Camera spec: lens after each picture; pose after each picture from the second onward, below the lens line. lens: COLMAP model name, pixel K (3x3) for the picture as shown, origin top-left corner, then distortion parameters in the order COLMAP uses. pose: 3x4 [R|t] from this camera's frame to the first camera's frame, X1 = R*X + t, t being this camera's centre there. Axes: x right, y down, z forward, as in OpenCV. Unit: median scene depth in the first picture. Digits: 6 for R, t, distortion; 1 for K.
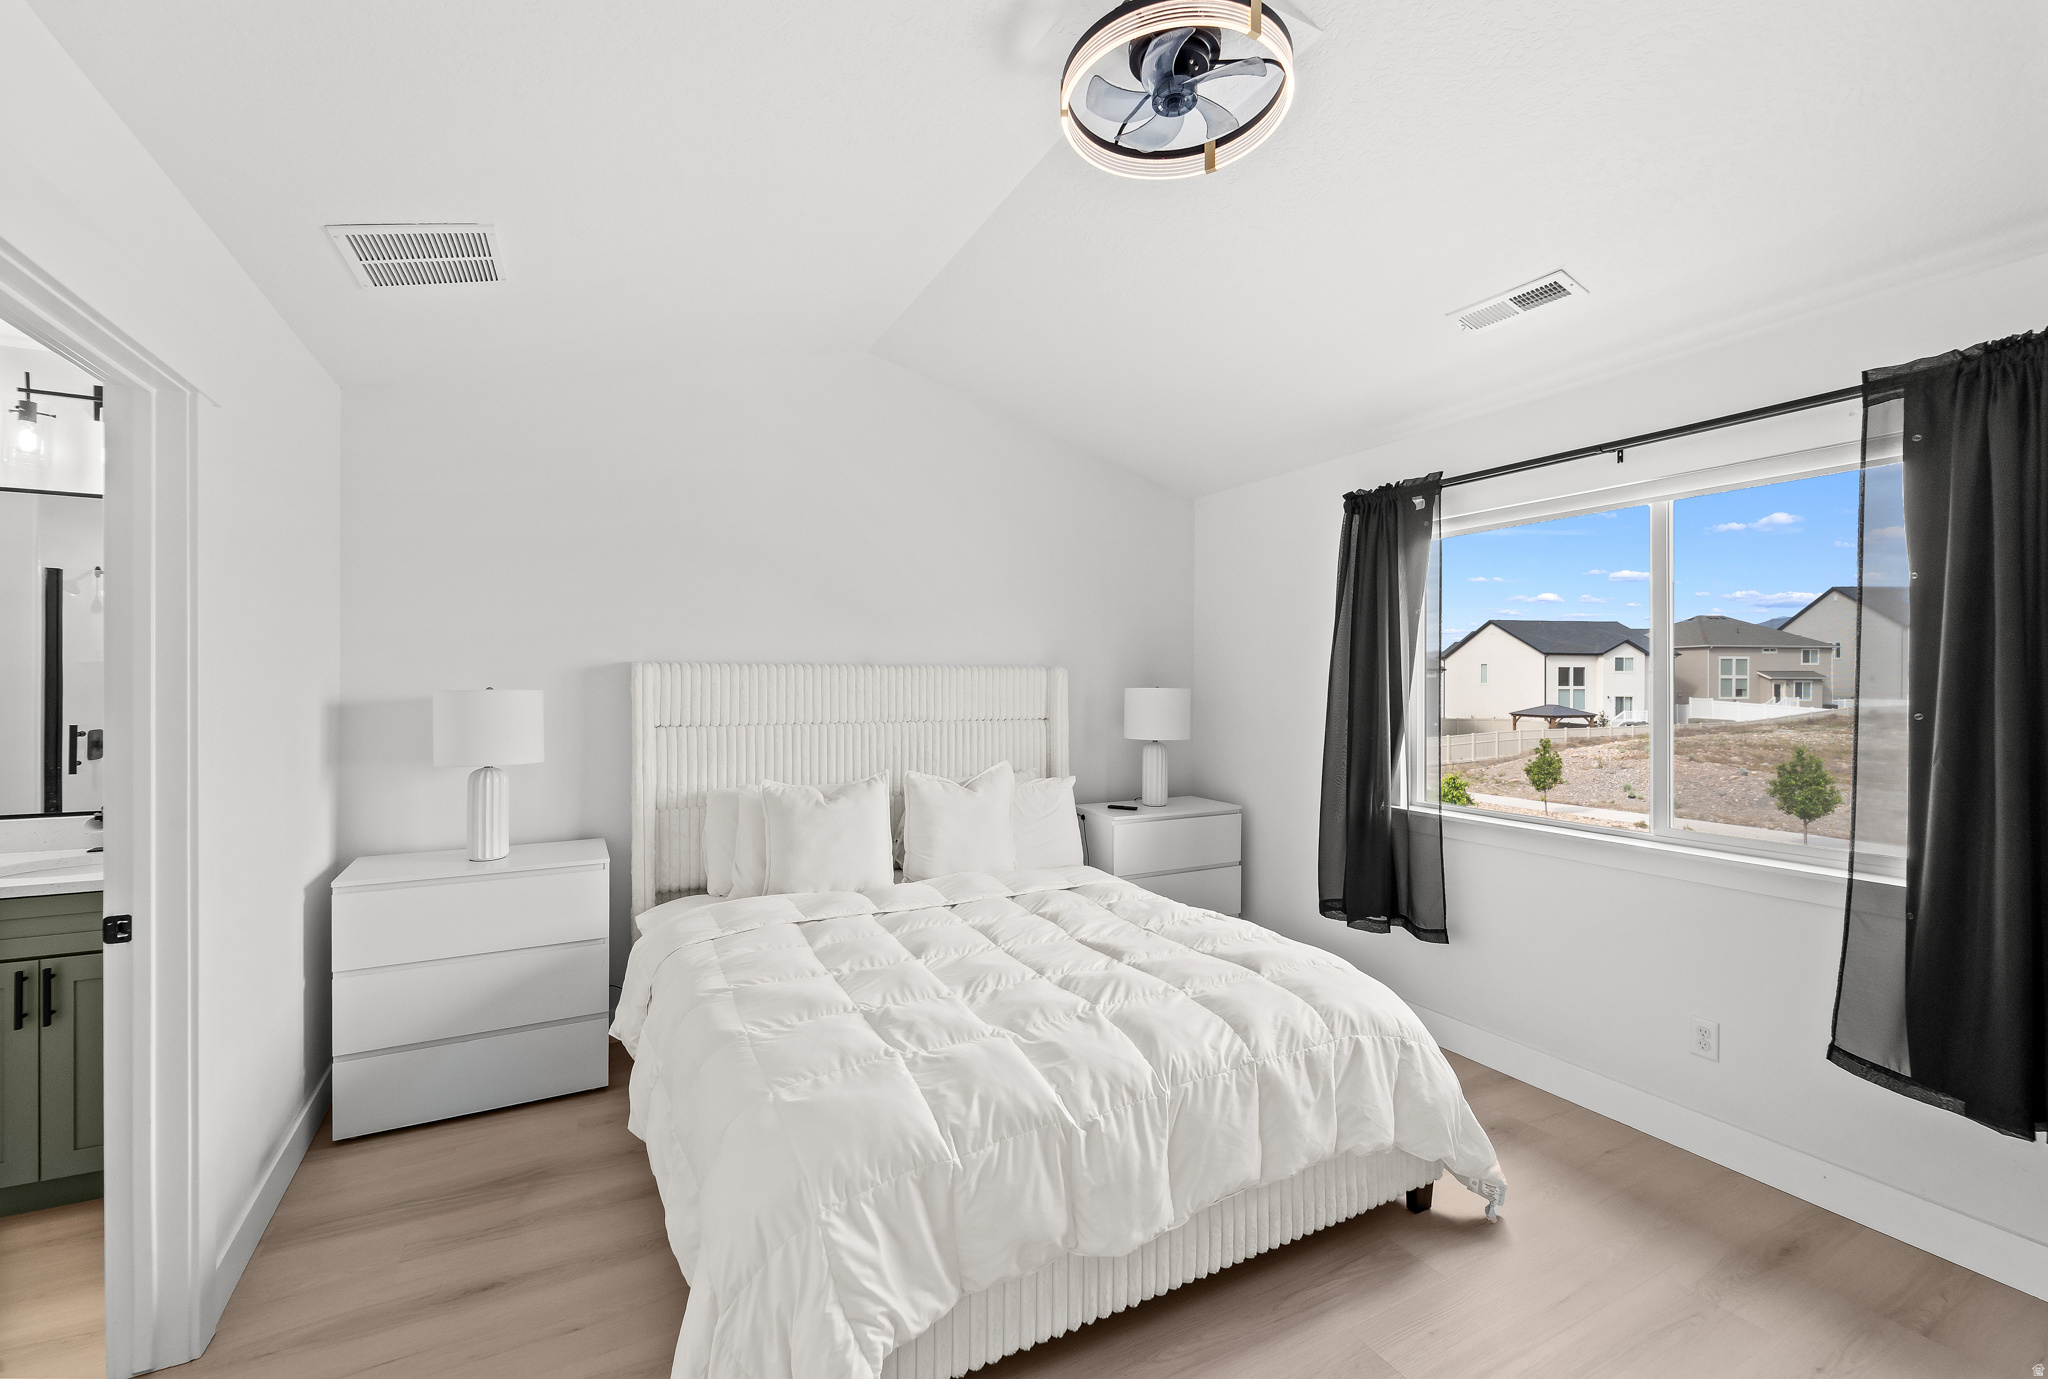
lens RADIAL K [[847.6, 0, 1033.1], [0, 847.6, 684.2], [0, 0, 1]] dist [0.005254, -0.002227]
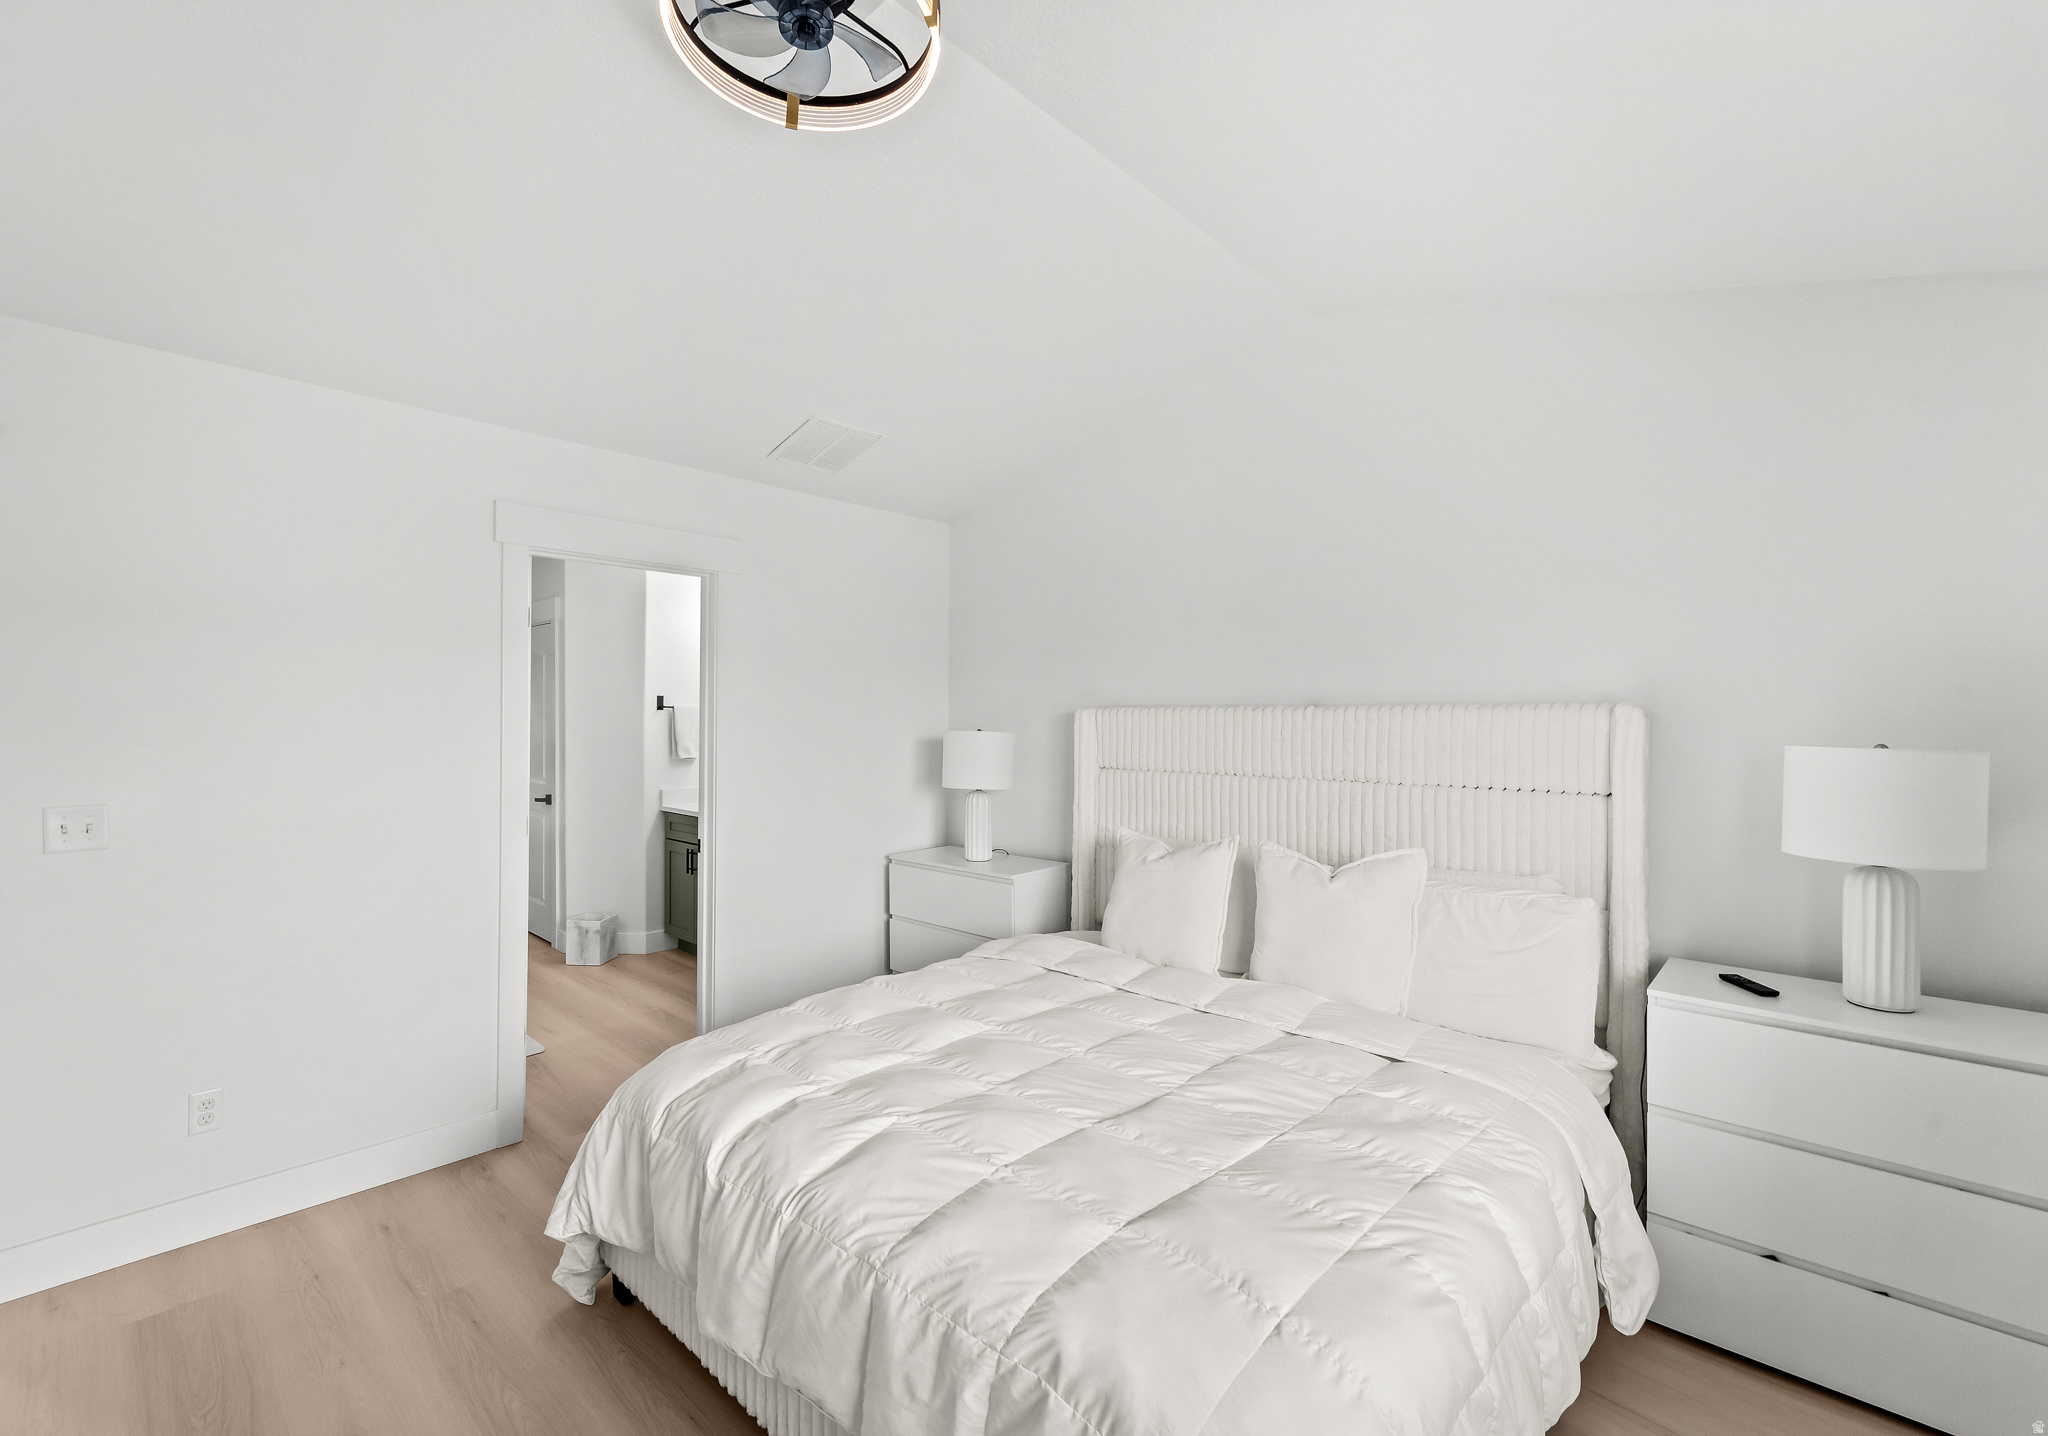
lens RADIAL K [[920.5, 0, 1013.7], [0, 920.5, 717.1], [0, 0, 1]] dist [0.000552, -0.000414]
pose [[0.288941, -0.005062, -0.957333, 0.729733], [-0.007491, 0.999943, -0.007548, -0.005022], [0.957317, 0.009353, 0.288887, 0.630697]]
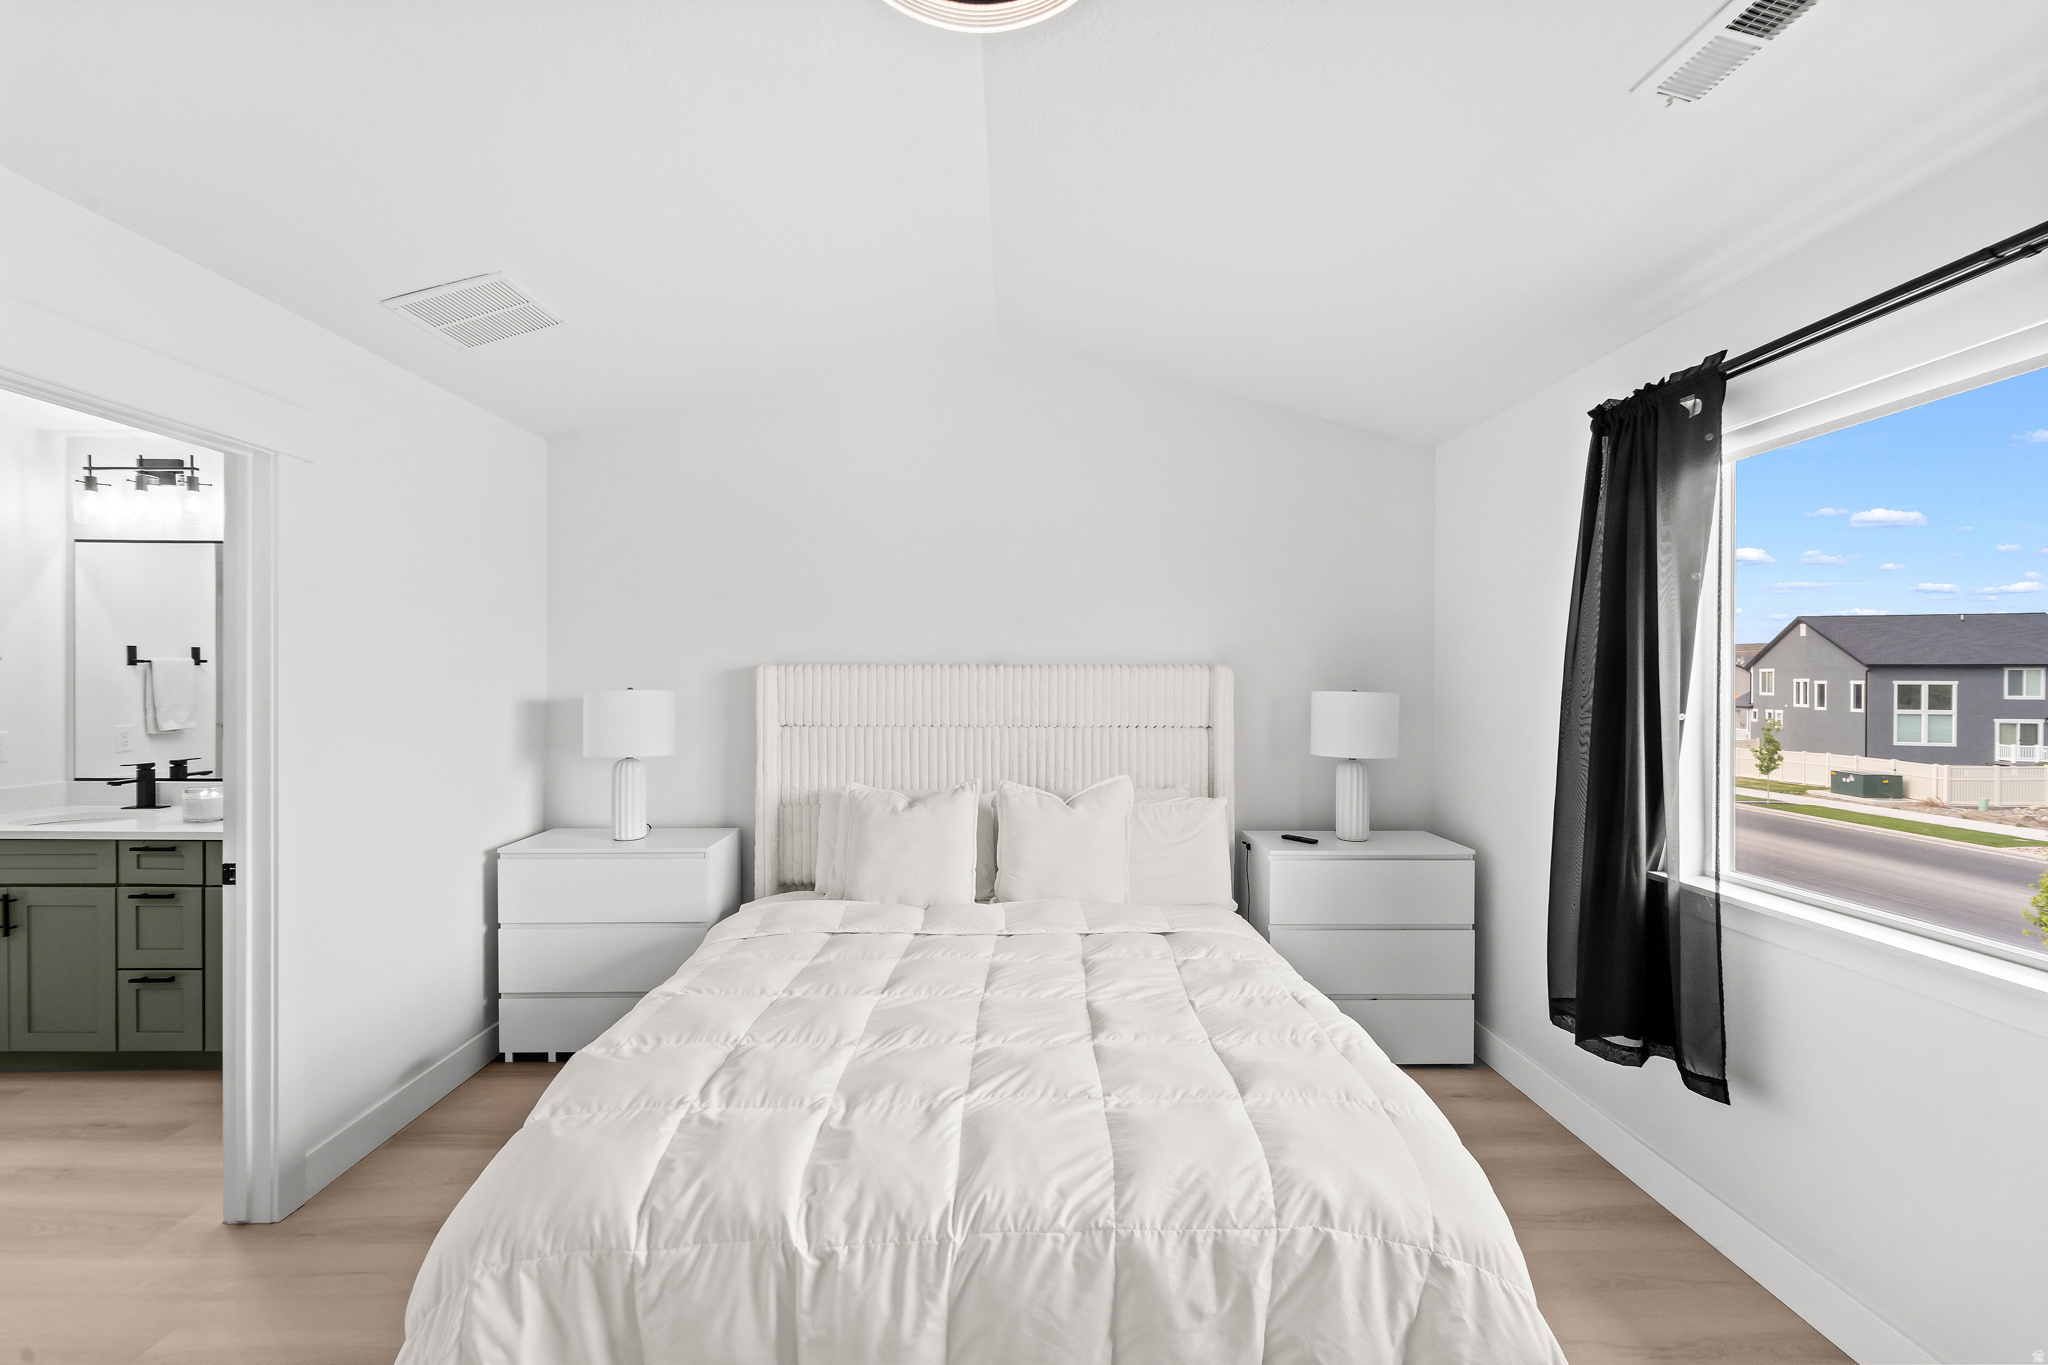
lens RADIAL K [[847.6, 0, 1034.3], [0, 847.6, 680.6], [0, 0, 1]] dist [0.005254, -0.002227]
pose [[0.888806, 0.000081, -0.458284, 0.370576], [-0.001124, 0.999997, -0.002004, -0.004894], [0.458283, 0.002296, 0.888803, 0.243838]]
